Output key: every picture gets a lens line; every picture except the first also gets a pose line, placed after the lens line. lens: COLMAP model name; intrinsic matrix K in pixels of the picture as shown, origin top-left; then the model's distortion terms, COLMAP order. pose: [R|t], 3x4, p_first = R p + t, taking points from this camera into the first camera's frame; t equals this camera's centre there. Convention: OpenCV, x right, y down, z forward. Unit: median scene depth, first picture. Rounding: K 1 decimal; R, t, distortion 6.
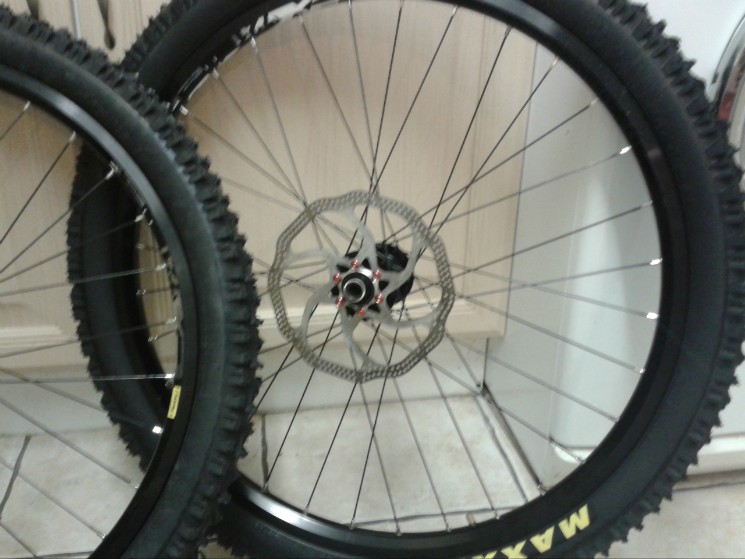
lens RADIAL K [[715.7, 0, 374.6], [0, 715.7, 268.5], [0, 0, 1]] dist [0.189391, -0.527998]
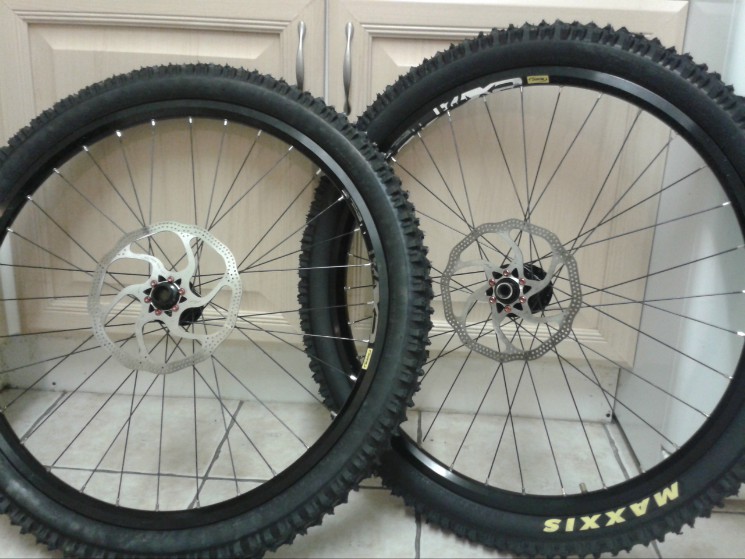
lens RADIAL K [[715.7, 0, 374.6], [0, 715.7, 268.5], [0, 0, 1]] dist [0.189391, -0.527998]
pose [[0.971872, 0.088276, -0.218340, 0.025387], [-0.112074, 0.988745, -0.099106, 0.143587], [0.207134, 0.120788, 0.970827, -0.358464]]
